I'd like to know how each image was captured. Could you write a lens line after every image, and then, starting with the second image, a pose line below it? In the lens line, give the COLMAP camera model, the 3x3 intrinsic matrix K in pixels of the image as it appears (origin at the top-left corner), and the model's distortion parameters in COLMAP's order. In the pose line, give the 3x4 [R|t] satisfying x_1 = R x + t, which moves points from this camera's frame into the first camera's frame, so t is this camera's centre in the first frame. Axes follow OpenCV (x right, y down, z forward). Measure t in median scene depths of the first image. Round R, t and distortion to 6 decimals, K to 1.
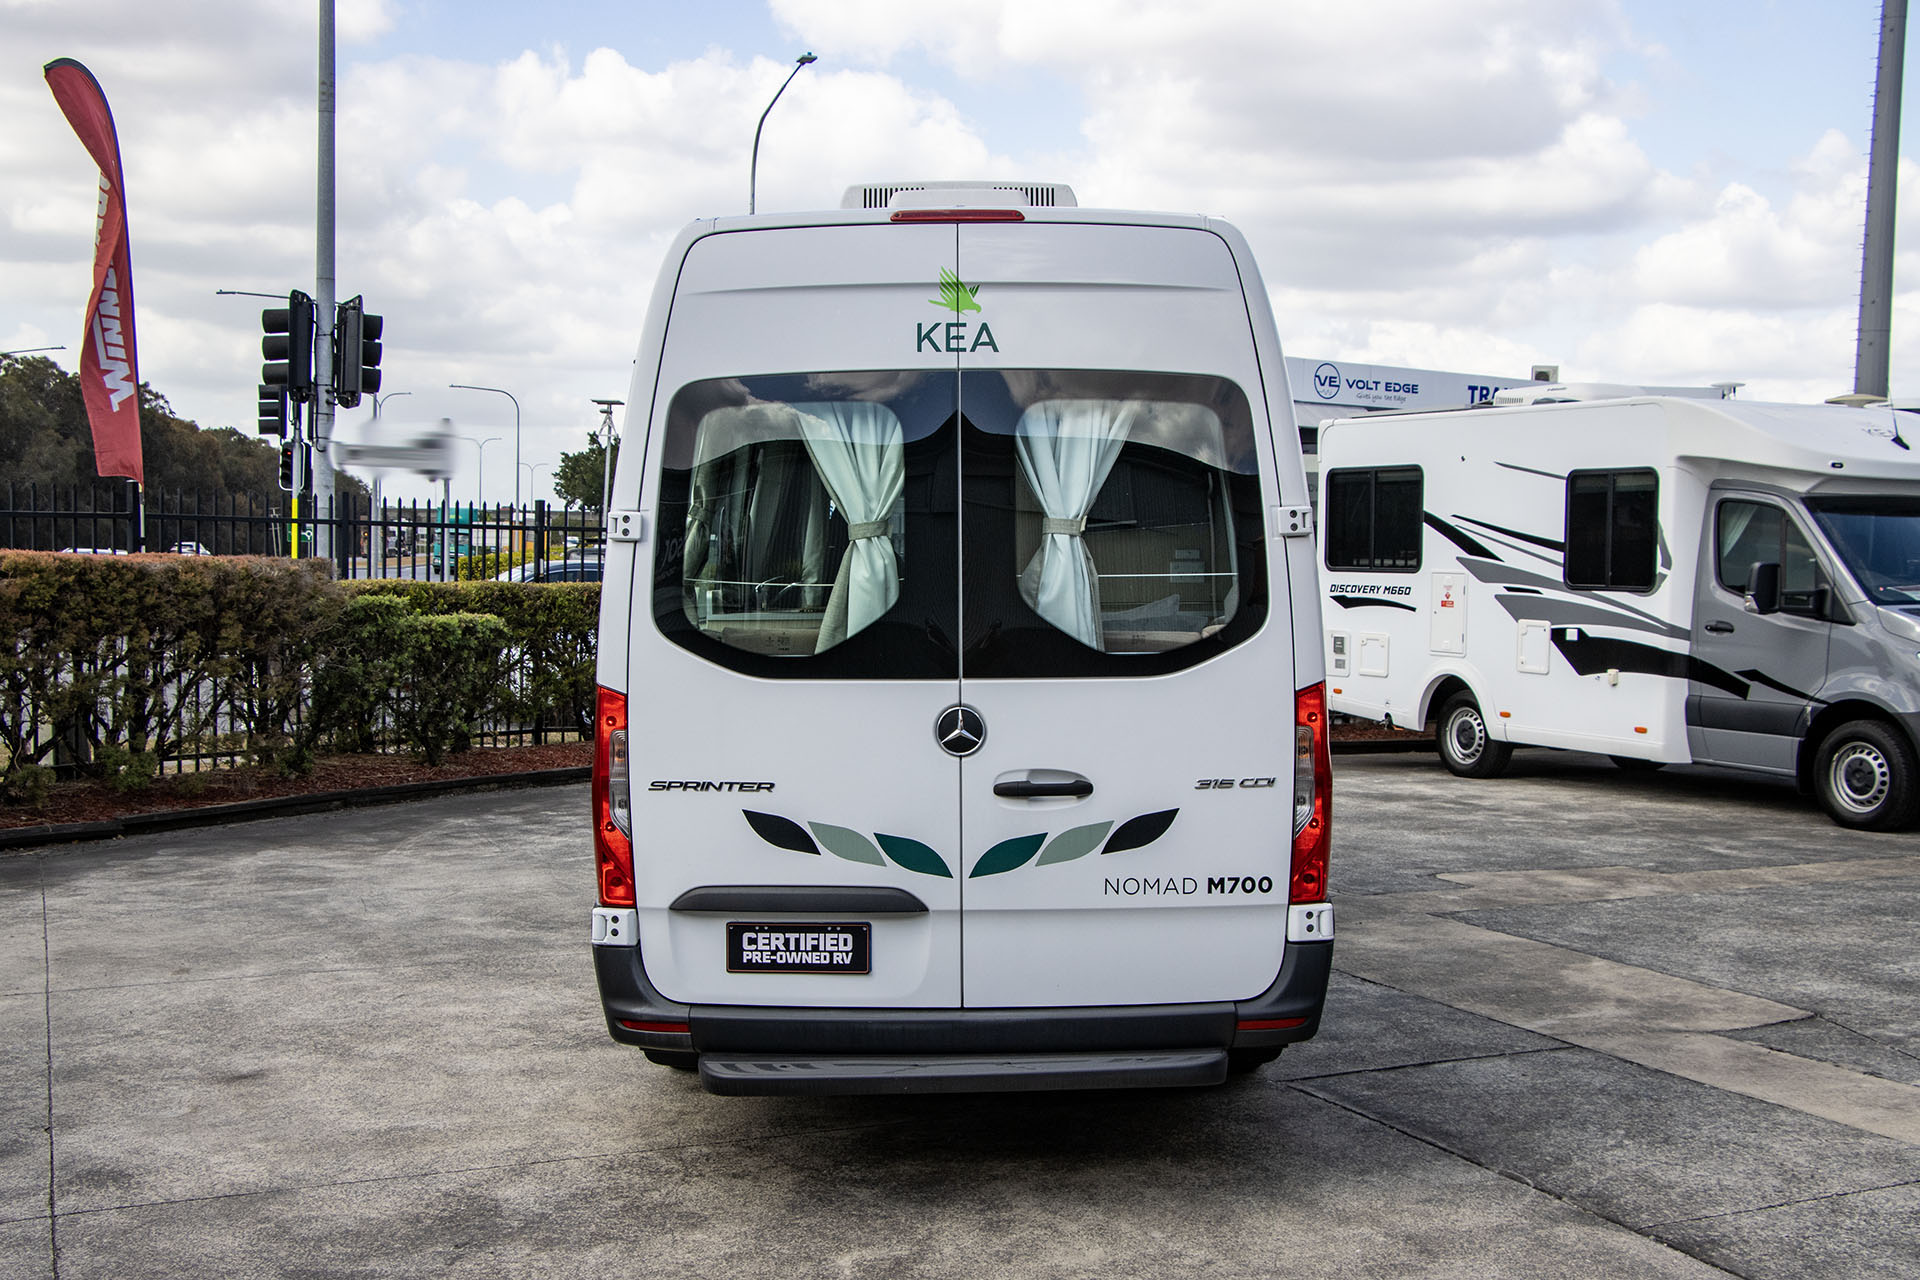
lens RADIAL K [[2180.7, 0, 1013.1], [0, 2180.7, 643.4], [0, 0, 1]] dist [-0.129651, 0.425468]
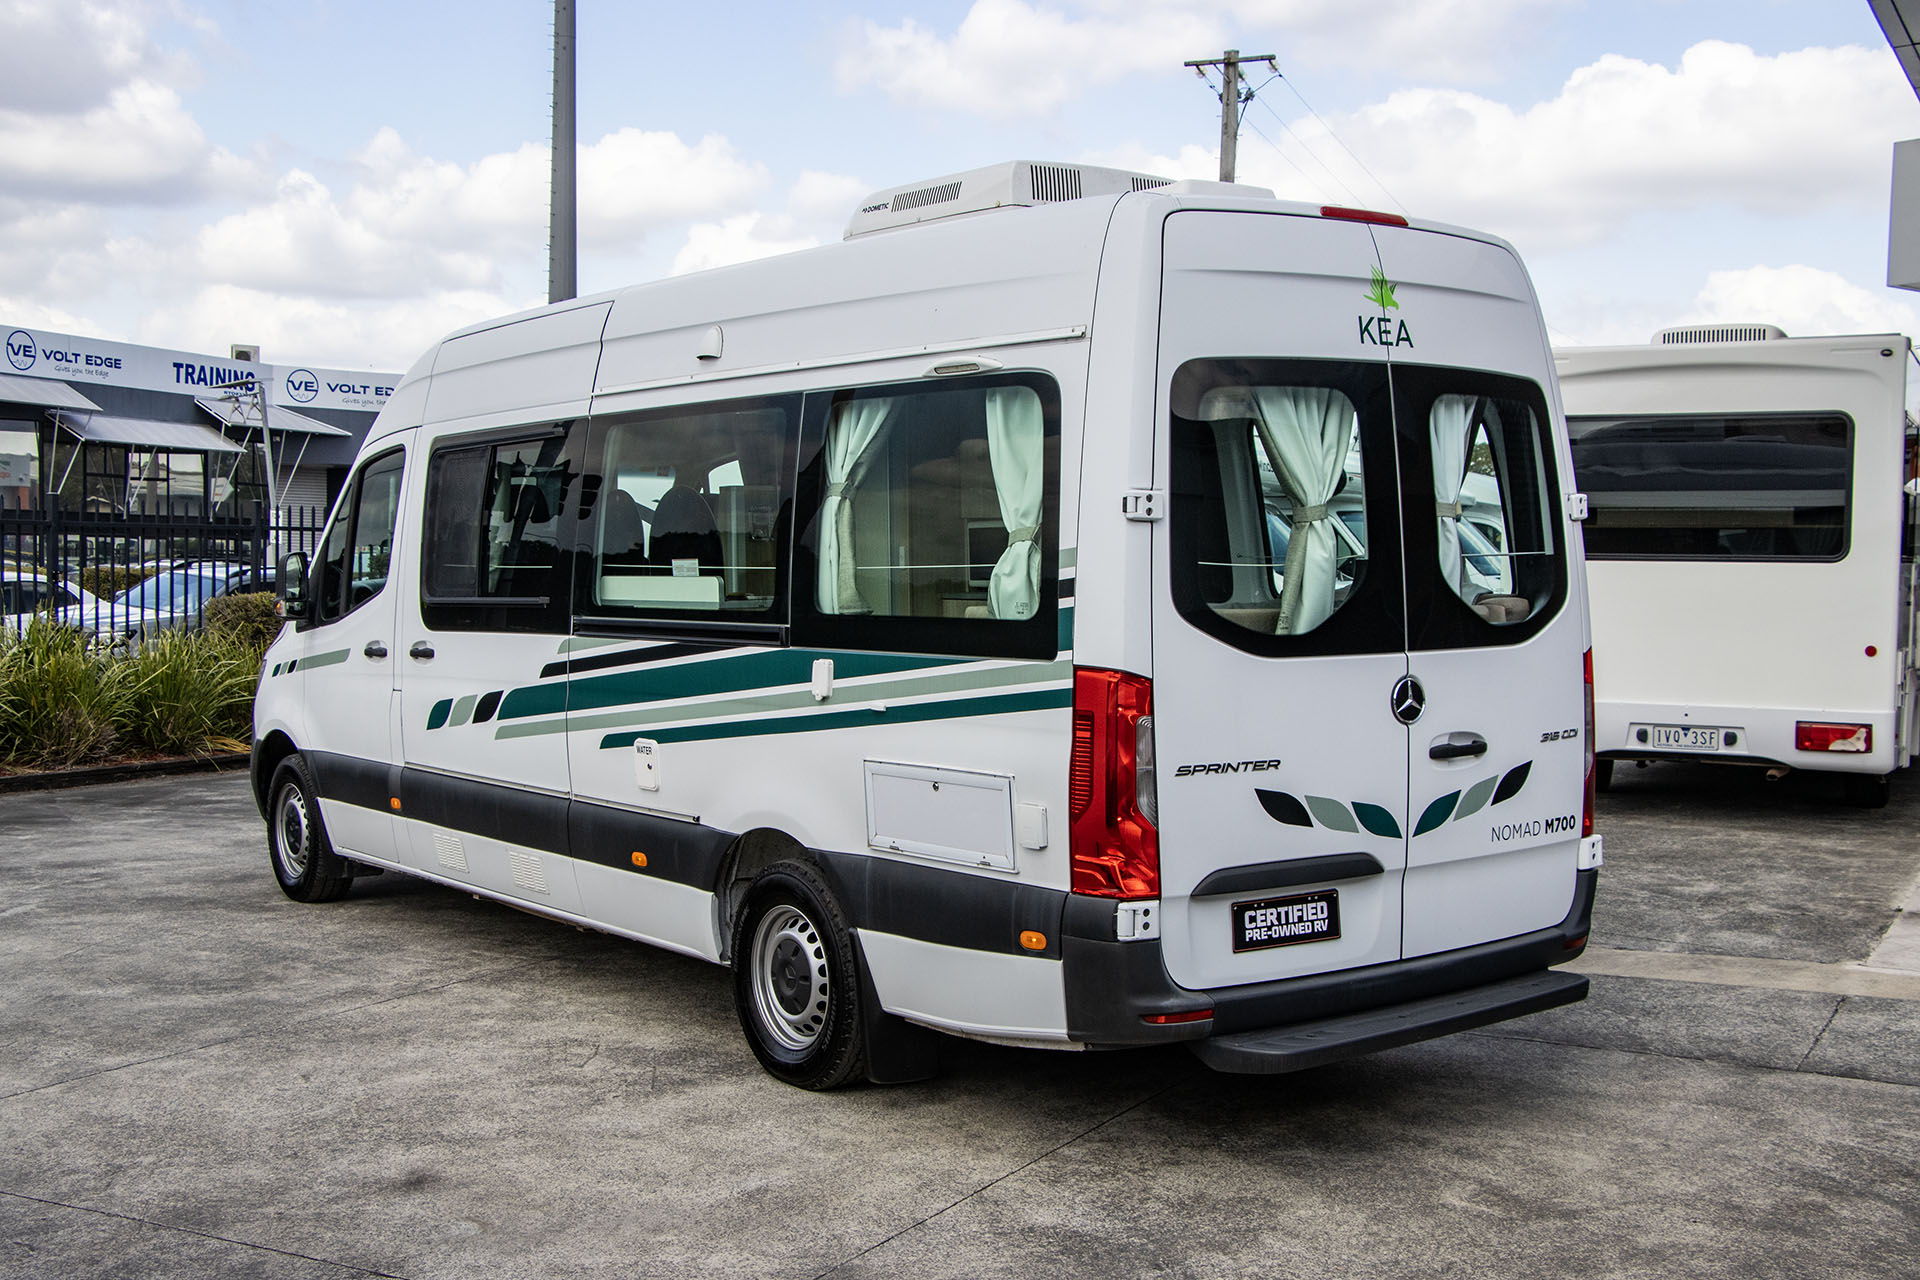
lens RADIAL K [[2180.7, 0, 1013.1], [0, 2180.7, 643.4], [0, 0, 1]] dist [-0.129651, 0.425468]
pose [[0.795653, -0.028950, 0.605061, -0.815055], [0.025063, 0.999575, 0.014869, -0.008490], [-0.605234, 0.003334, 0.796040, 0.264850]]
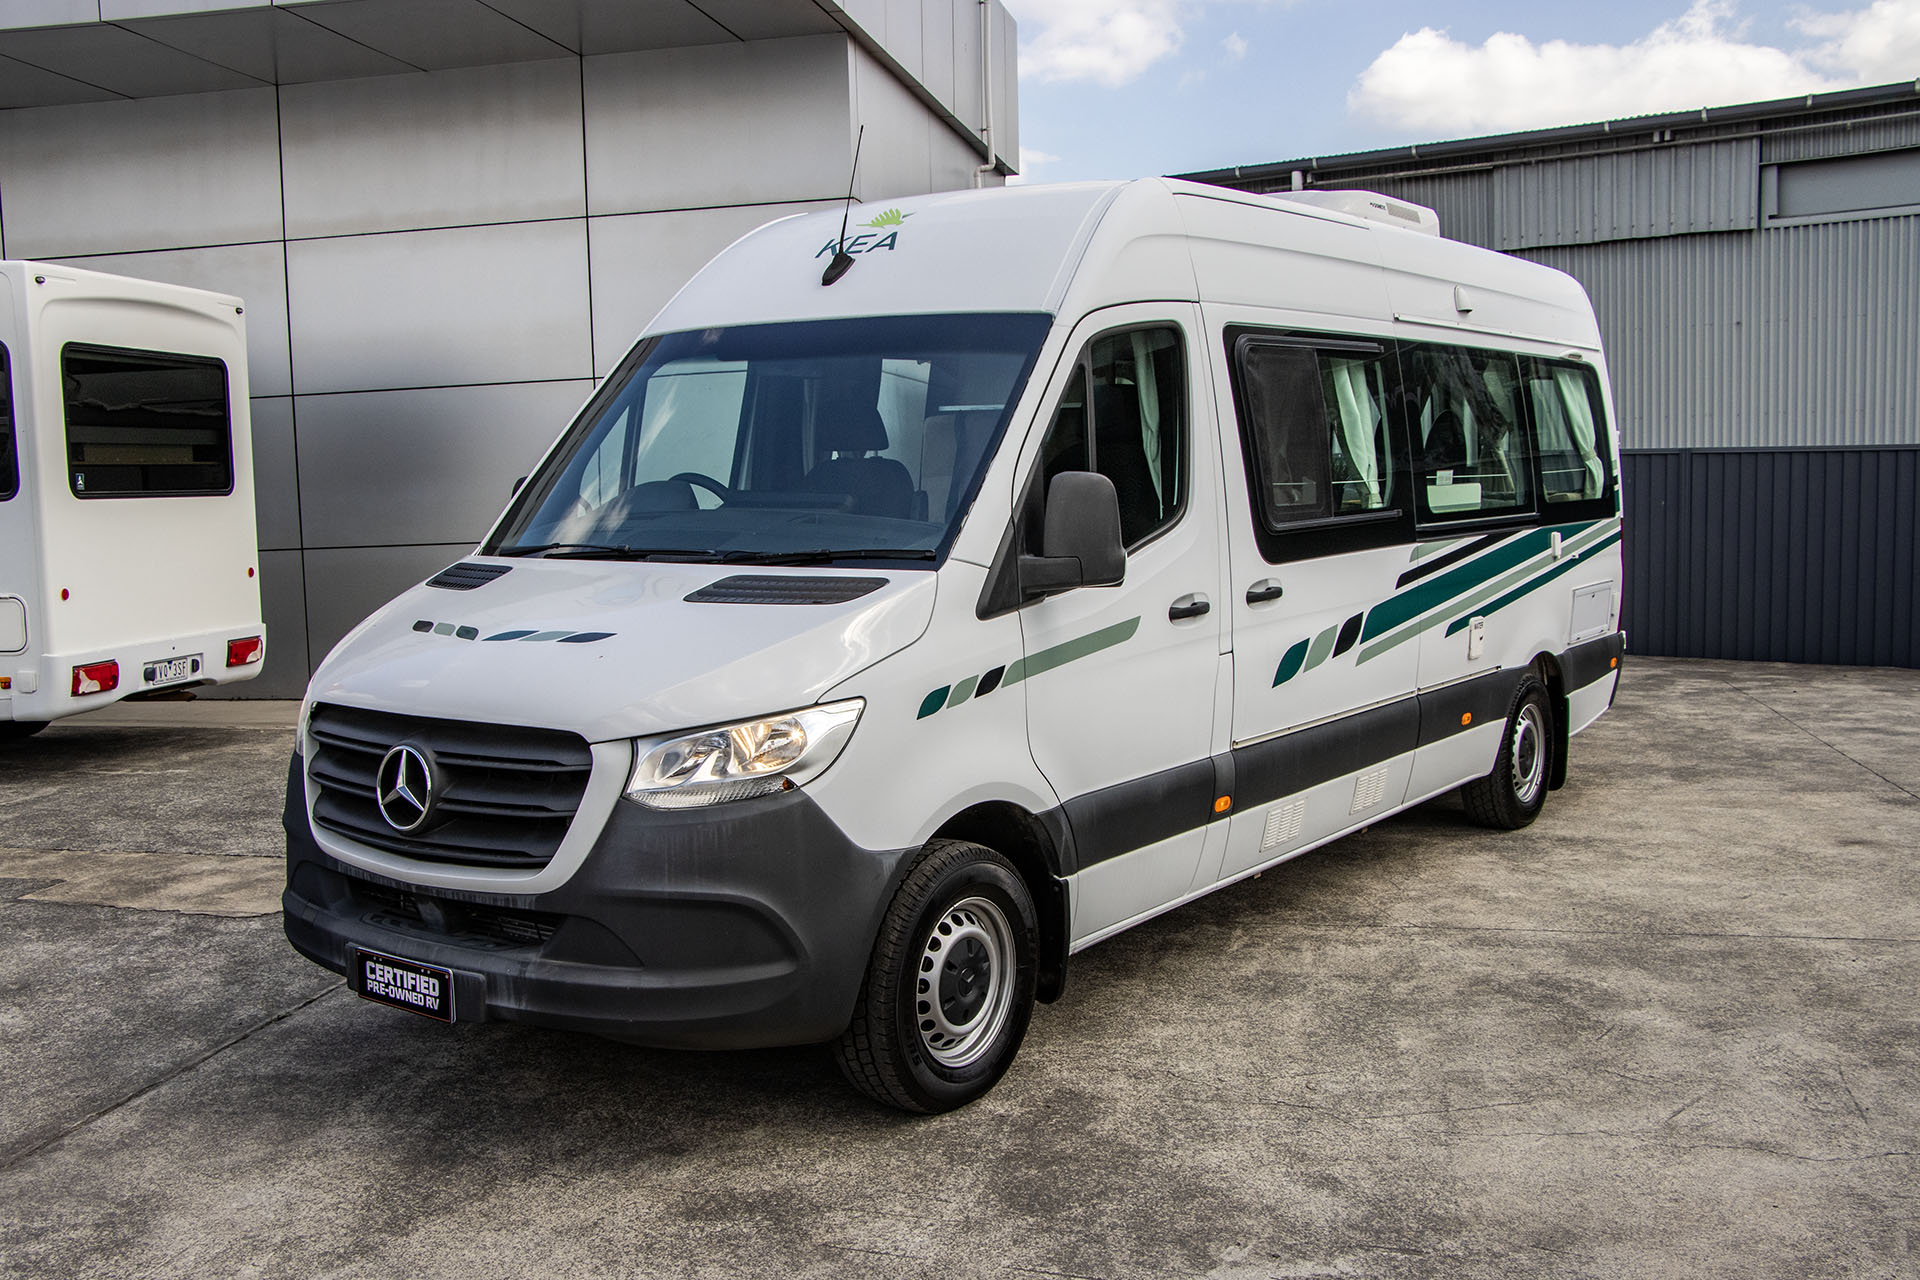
lens RADIAL K [[1862.3, 0, 955.3], [0, 1862.3, 645.5], [0, 0, 1]] dist [-0.140200, 0.190865]
pose [[-0.803071, -0.046612, 0.594057, -0.704441], [0.036911, 0.991130, 0.127665, -0.103113], [-0.594739, 0.124451, -0.794228, 2.719114]]
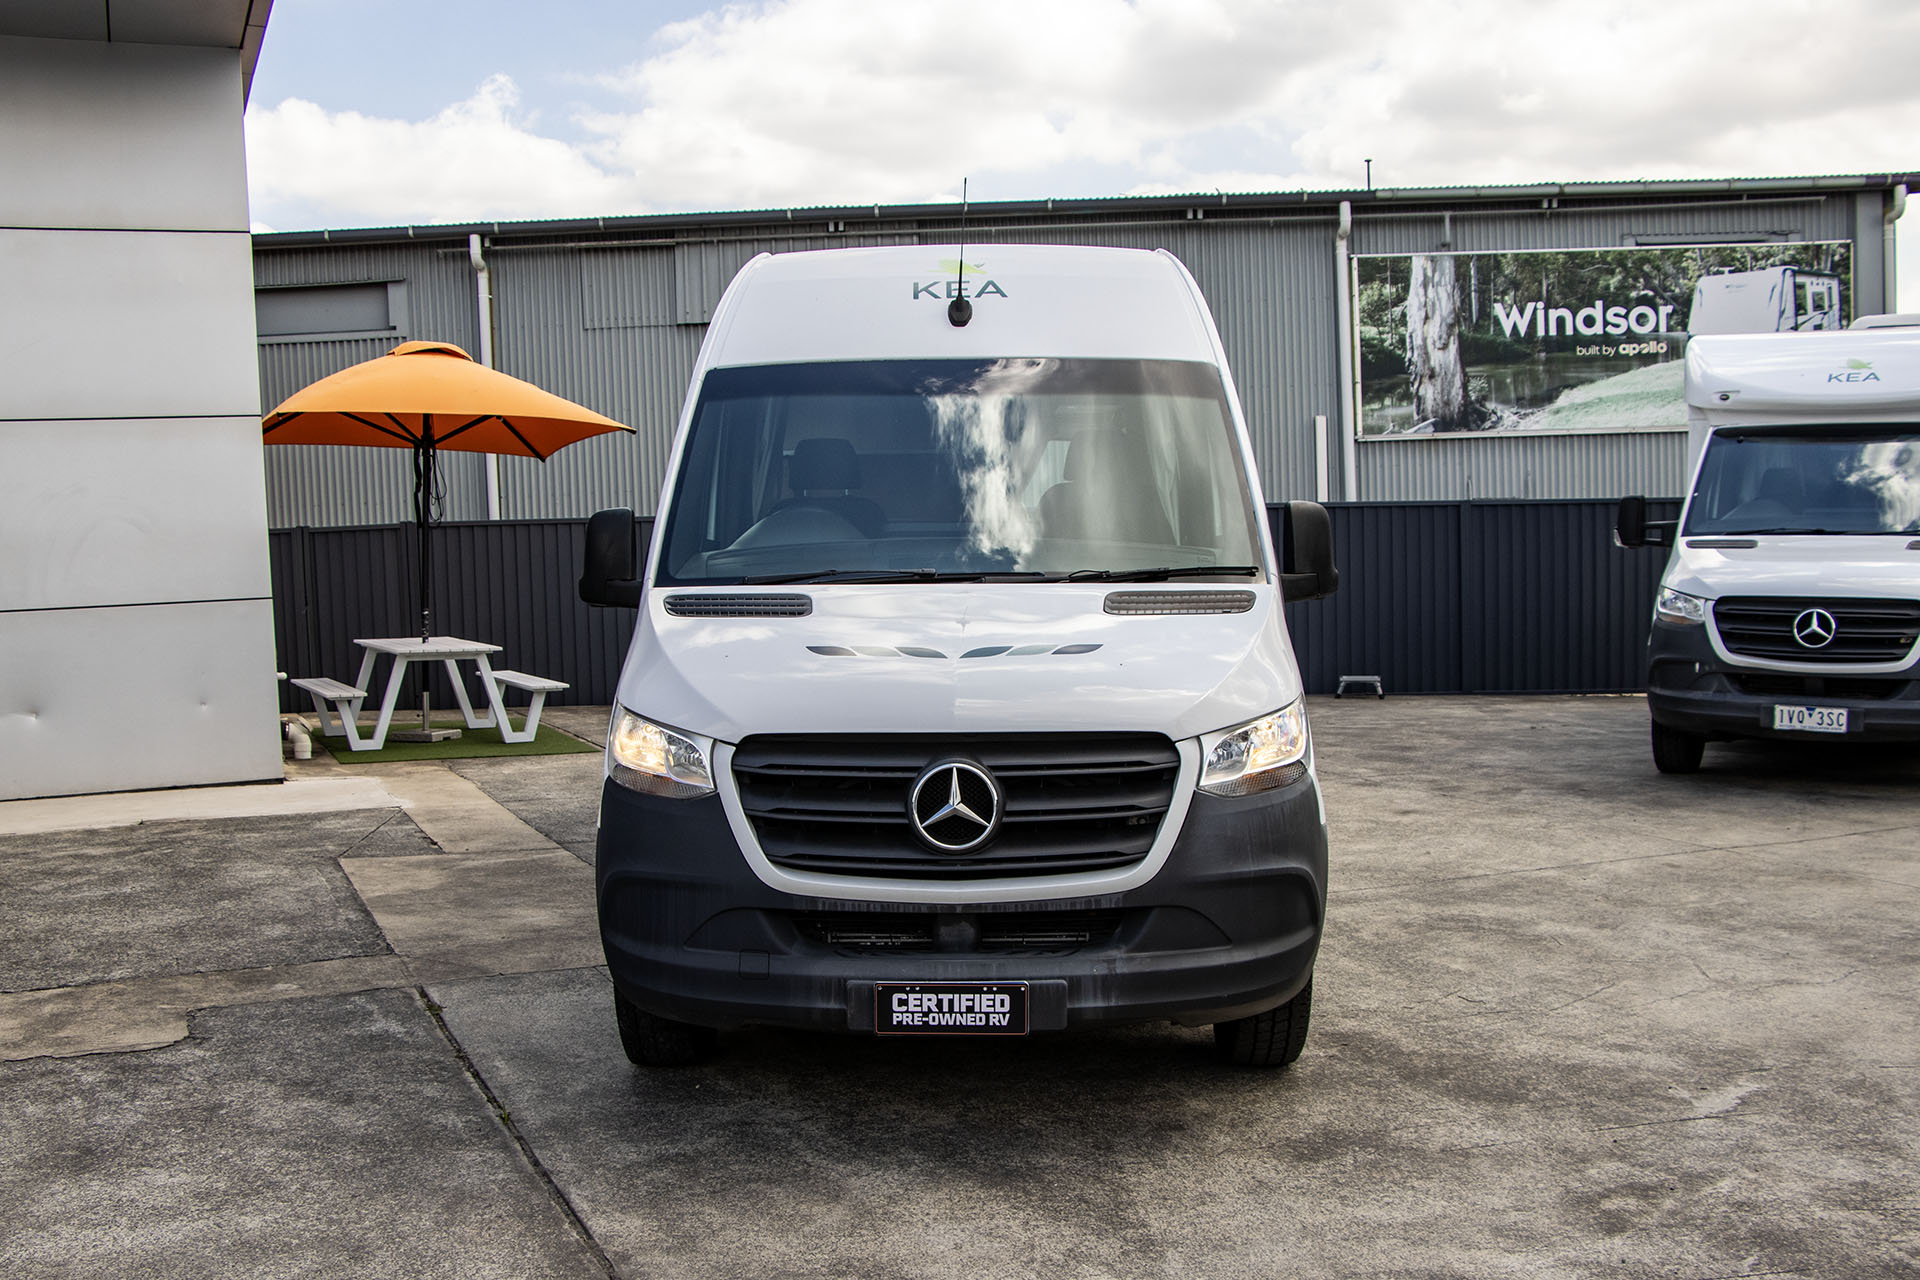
lens RADIAL K [[1926.2, 0, 944.8], [0, 1926.2, 643.6], [0, 0, 1]] dist [-0.138711, 0.186160]
pose [[-0.999014, 0.012702, 0.042530, -0.077287], [0.016823, 0.995045, 0.097992, -0.098377], [-0.041074, 0.098611, -0.994278, 3.041906]]
